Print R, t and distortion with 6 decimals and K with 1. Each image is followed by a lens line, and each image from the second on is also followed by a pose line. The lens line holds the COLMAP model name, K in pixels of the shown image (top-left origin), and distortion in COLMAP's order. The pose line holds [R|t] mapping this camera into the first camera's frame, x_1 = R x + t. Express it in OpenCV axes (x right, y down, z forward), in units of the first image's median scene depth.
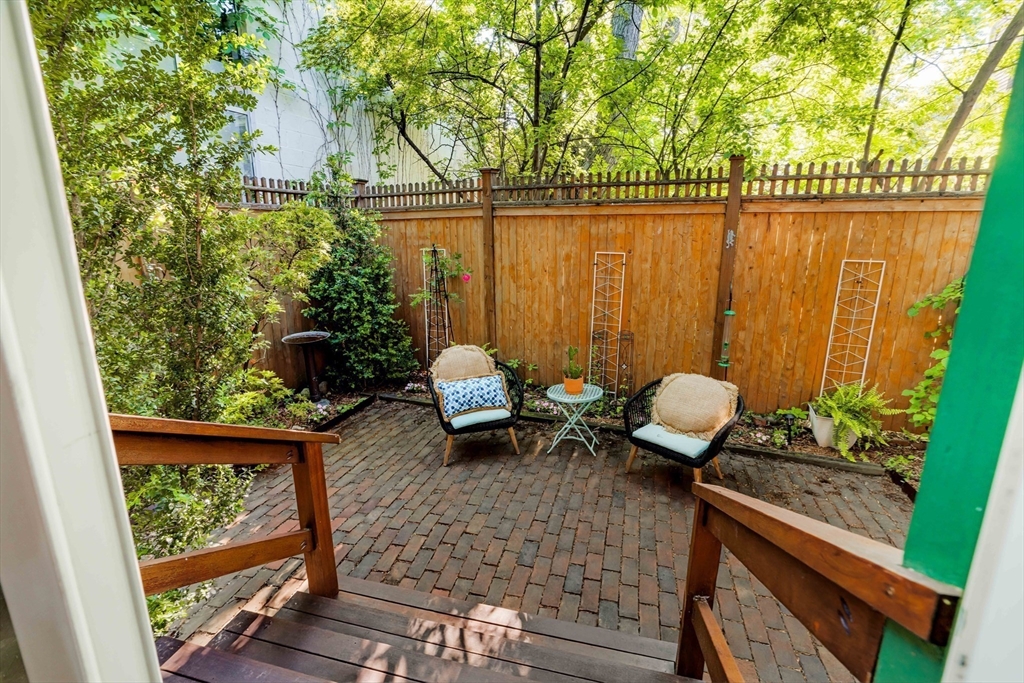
lens RADIAL K [[471.9, 0, 511.8], [0, 471.9, 333.0], [0, 0, 1]] dist [-0.010523, 0.001102]
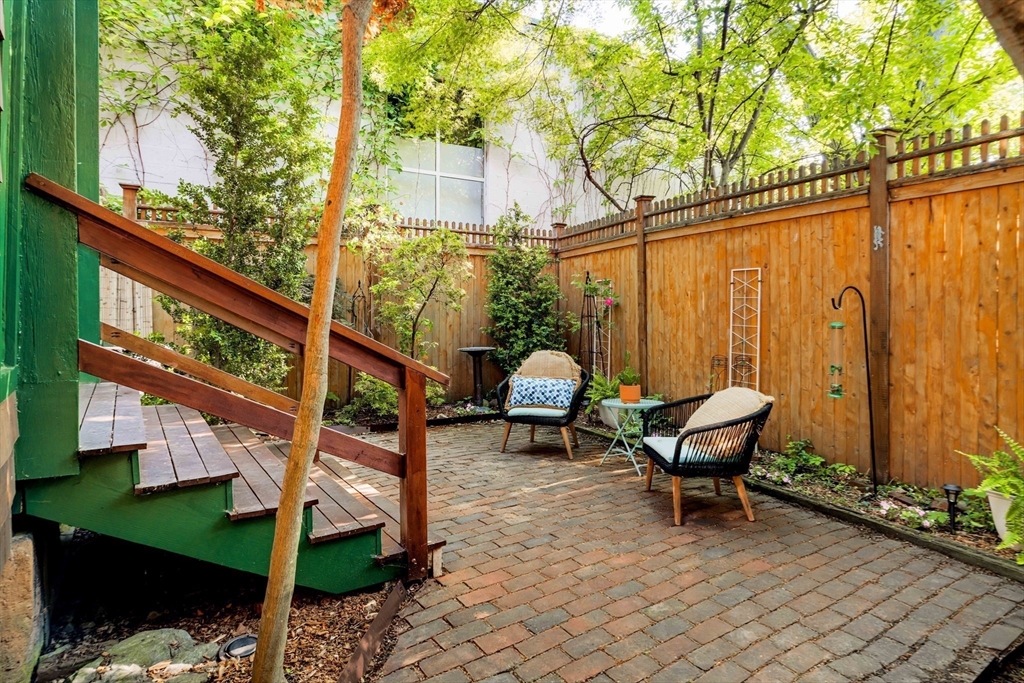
lens RADIAL K [[545.8, 0, 520.2], [0, 545.8, 312.7], [0, 0, 1]] dist [-0.006130, 0.000785]
pose [[0.772568, 0.010069, -0.634852, 0.531363], [-0.149803, 0.974537, -0.166842, 0.136819], [0.617007, 0.224000, 0.754404, 0.015942]]
